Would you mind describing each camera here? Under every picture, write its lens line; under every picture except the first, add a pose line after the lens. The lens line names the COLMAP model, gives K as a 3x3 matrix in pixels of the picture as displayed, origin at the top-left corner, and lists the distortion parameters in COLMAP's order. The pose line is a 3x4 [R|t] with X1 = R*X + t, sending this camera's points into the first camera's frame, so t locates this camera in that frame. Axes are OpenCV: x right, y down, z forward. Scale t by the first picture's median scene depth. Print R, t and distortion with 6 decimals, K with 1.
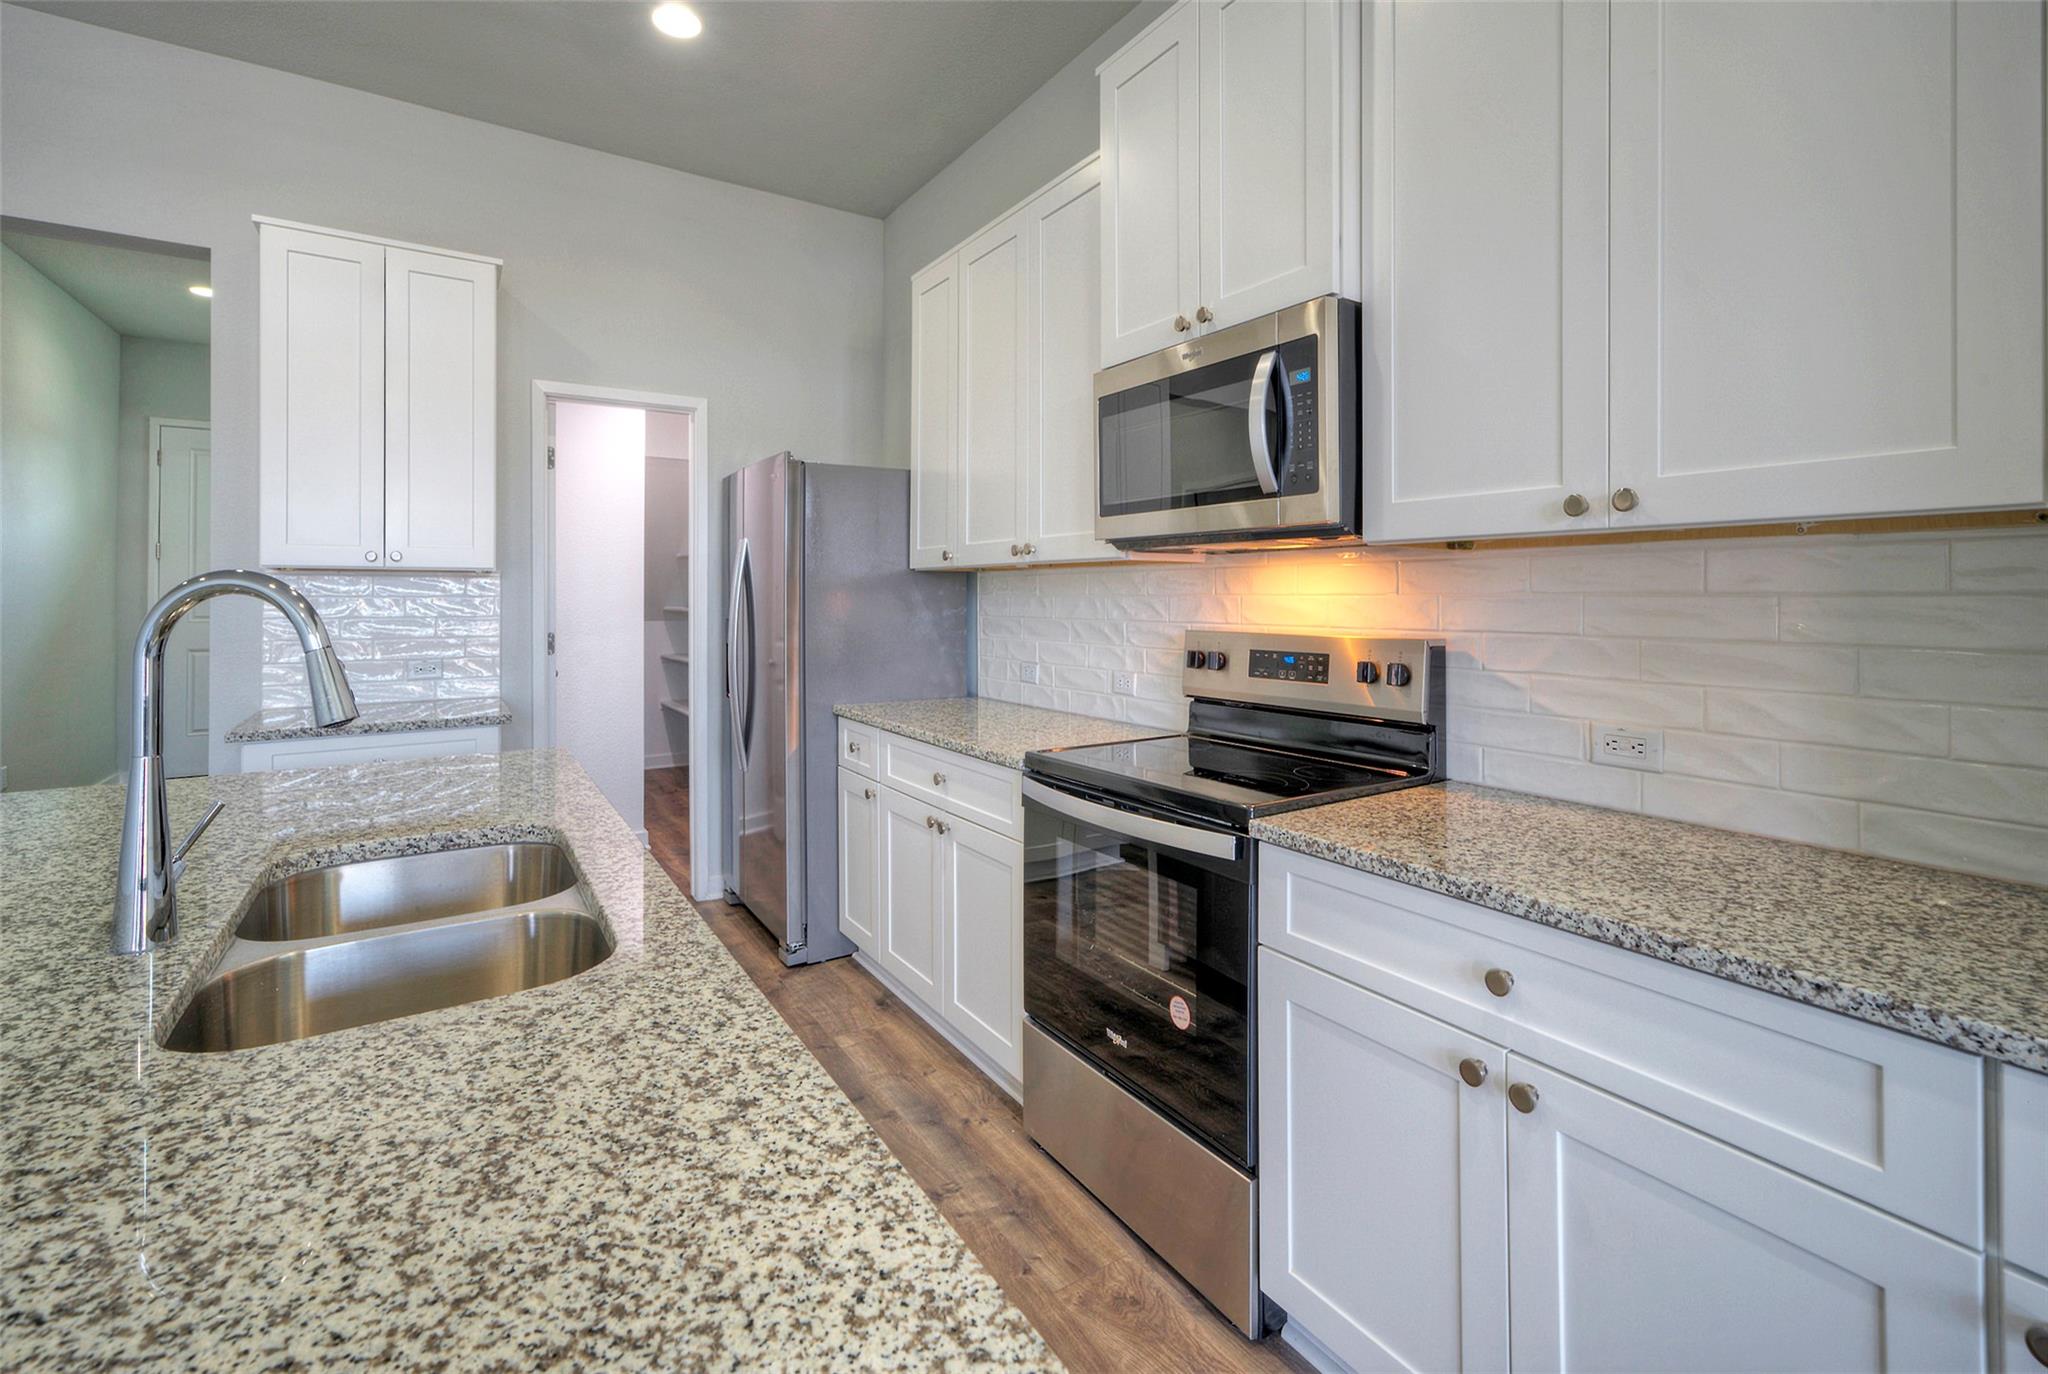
lens RADIAL K [[856.5, 0, 1068.8], [0, 856.5, 579.3], [0, 0, 1]] dist [0.001183, 0.001660]
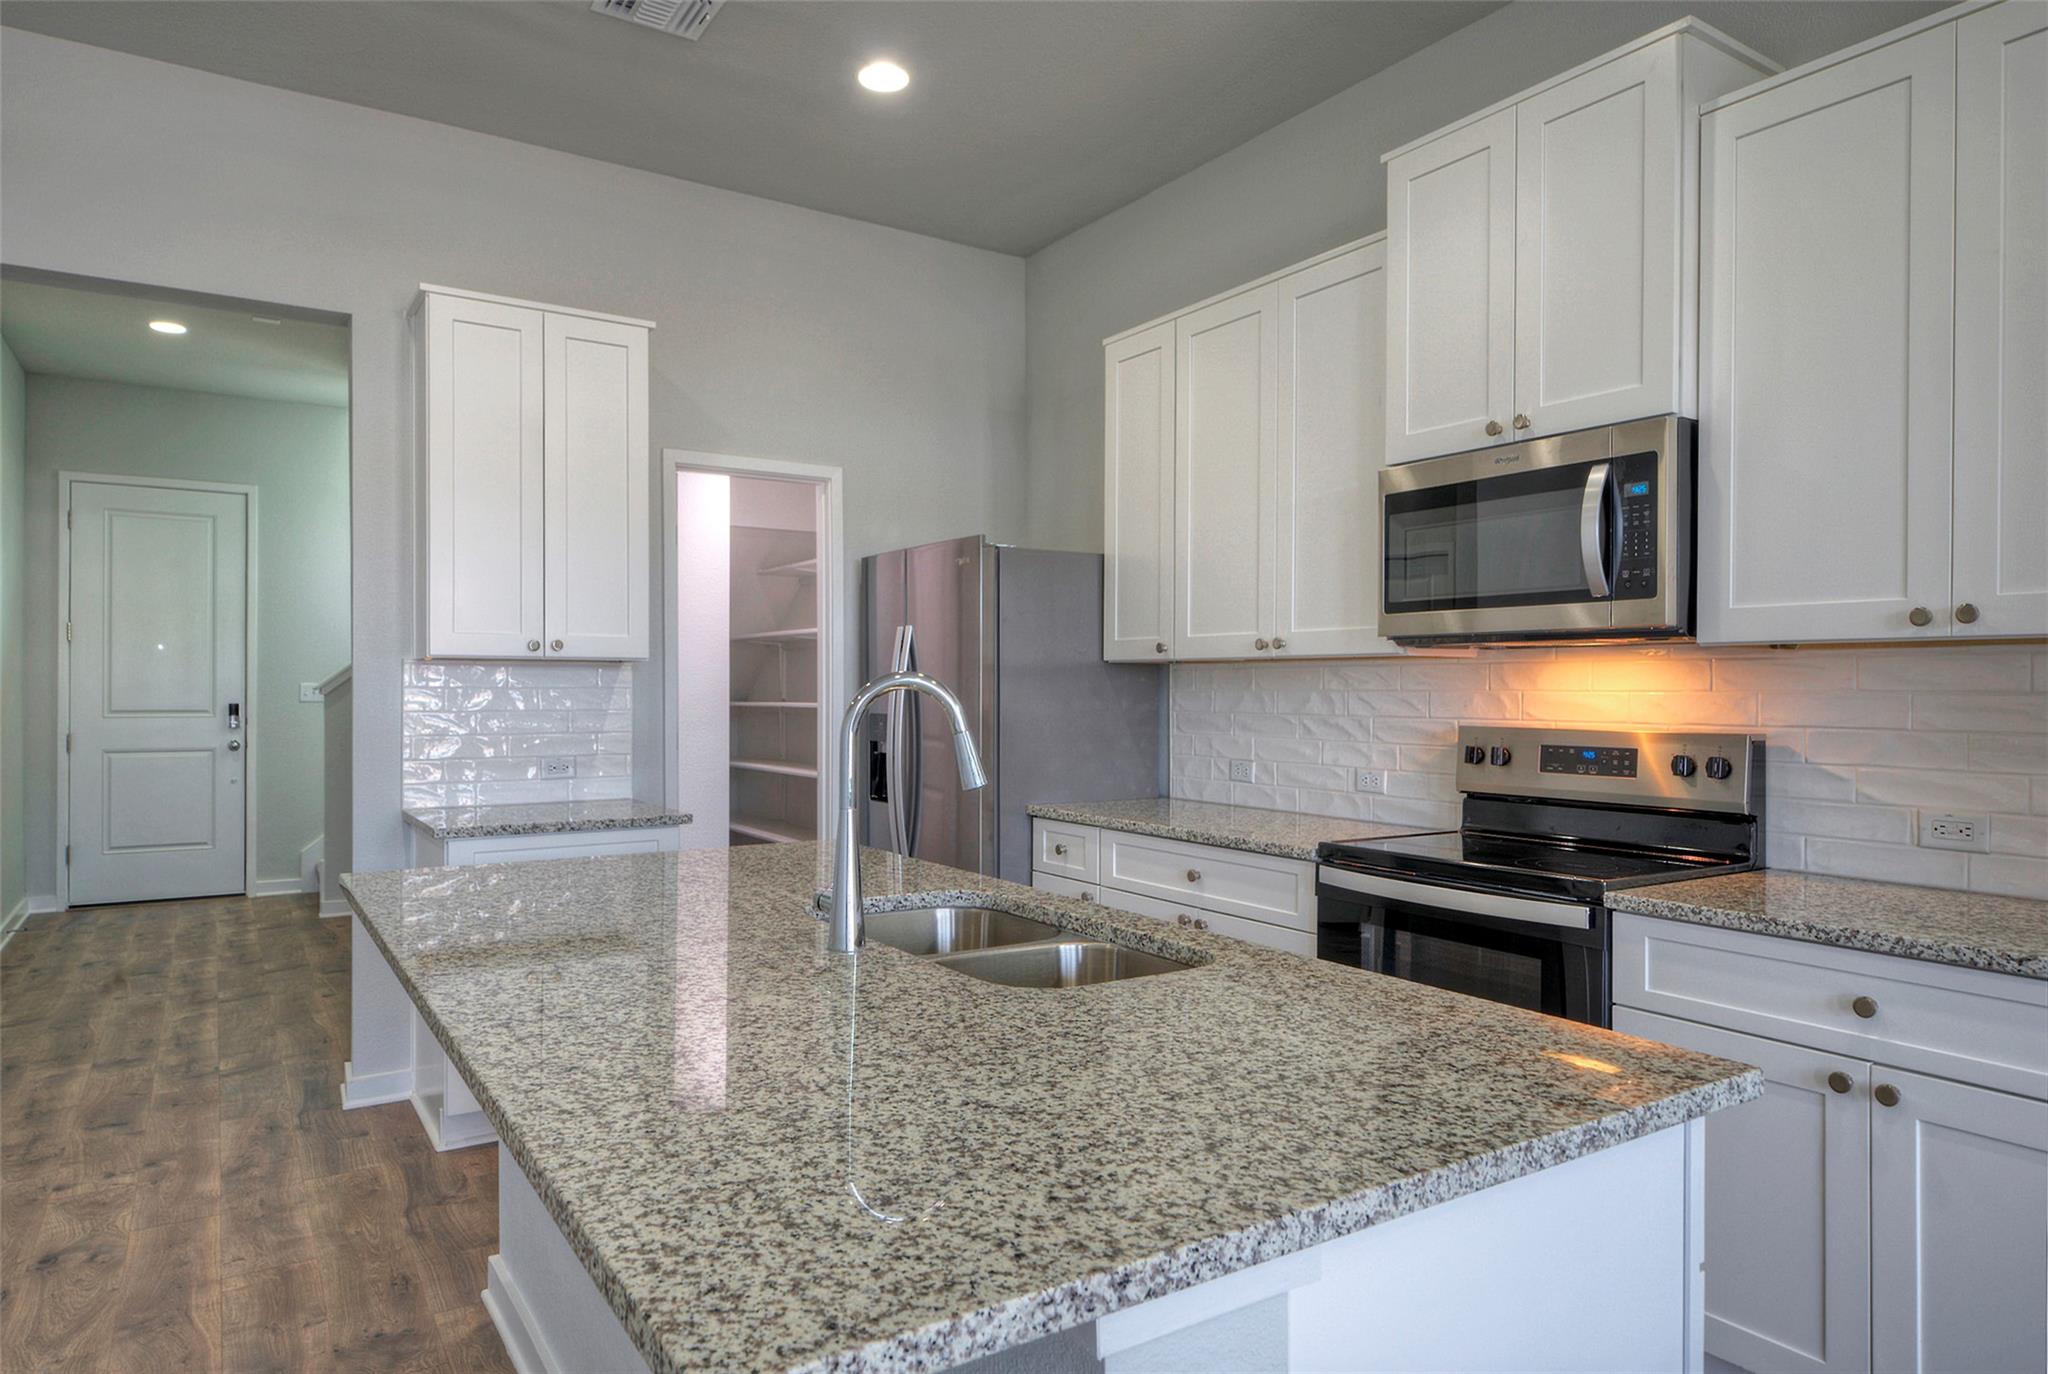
lens RADIAL K [[1163.9, 0, 1017.8], [0, 1163.9, 680.0], [0, 0, 1]] dist [0.026484, -0.017420]
pose [[0.999247, 0.003222, -0.038667, -0.428819], [-0.002656, 0.999889, 0.014676, -0.015656], [0.038710, -0.014562, 0.999144, -0.480670]]
